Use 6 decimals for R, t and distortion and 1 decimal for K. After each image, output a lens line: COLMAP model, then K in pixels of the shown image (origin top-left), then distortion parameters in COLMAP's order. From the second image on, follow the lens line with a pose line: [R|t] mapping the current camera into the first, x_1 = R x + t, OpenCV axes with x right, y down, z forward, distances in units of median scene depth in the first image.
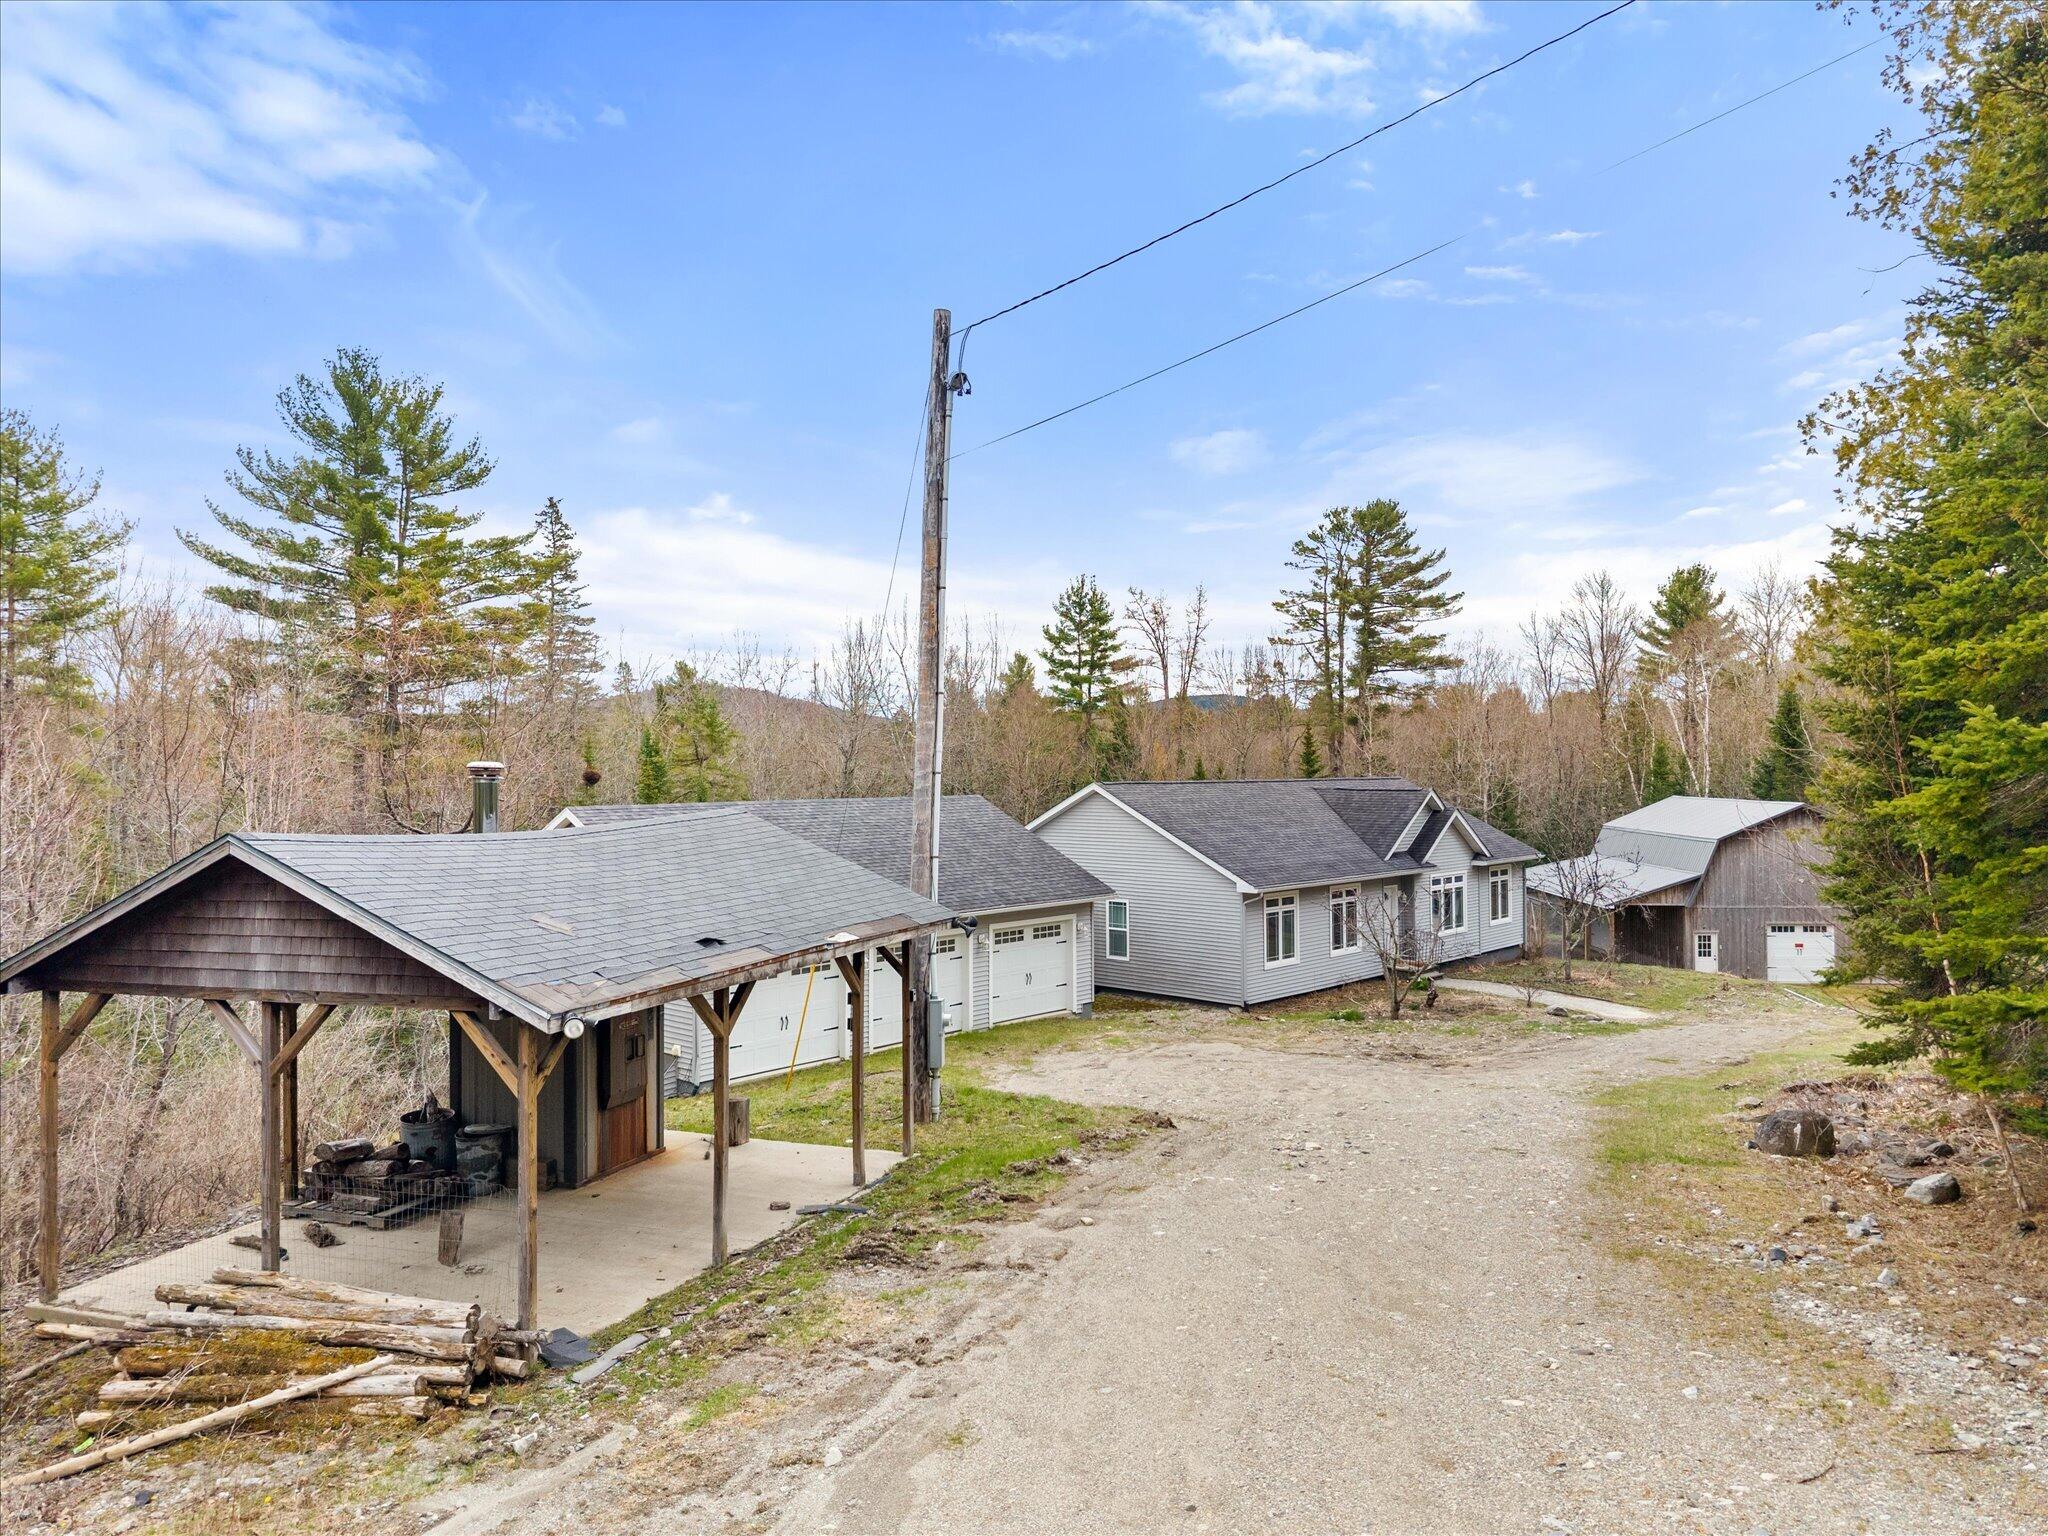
lens RADIAL K [[1395.2, 0, 1024.0], [0, 1395.2, 768.0], [0, 0, 1]] dist [0.013651, -0.001547]
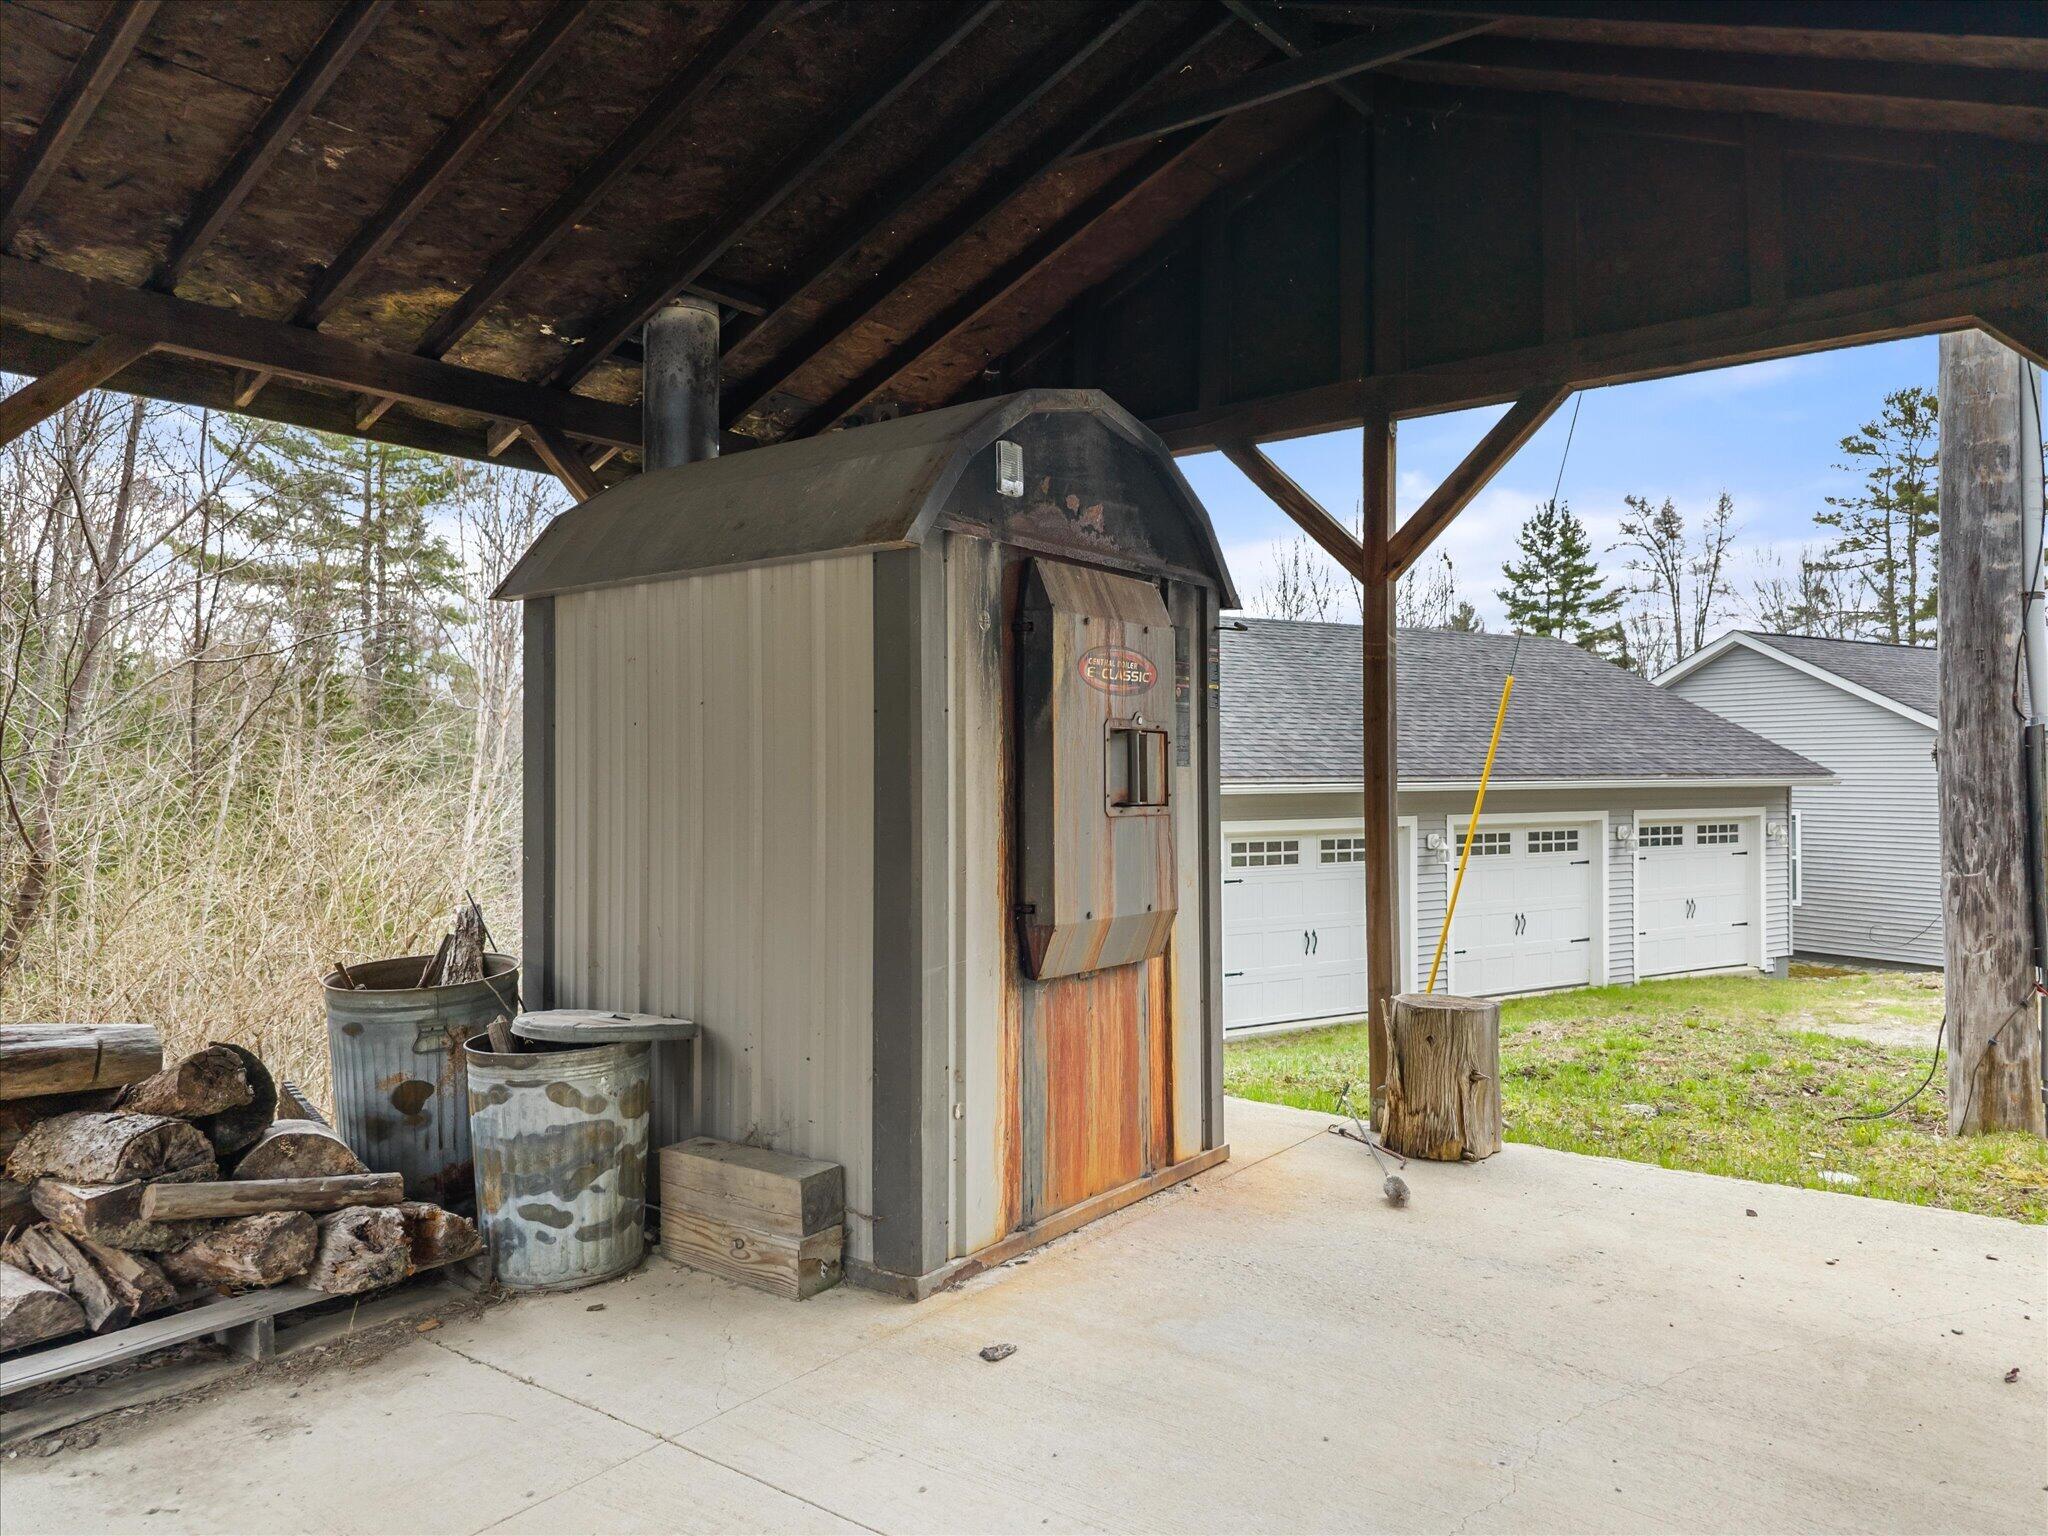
lens RADIAL K [[1412.3, 0, 991.0], [0, 1412.3, 759.6], [0, 0, 1]] dist [-0.006414, -0.005012]
pose [[0.954236, 0.000018, -0.299053, -0.048679], [-0.001647, 0.999985, -0.005196, 0.043226], [0.299049, 0.005451, 0.954222, 0.159156]]
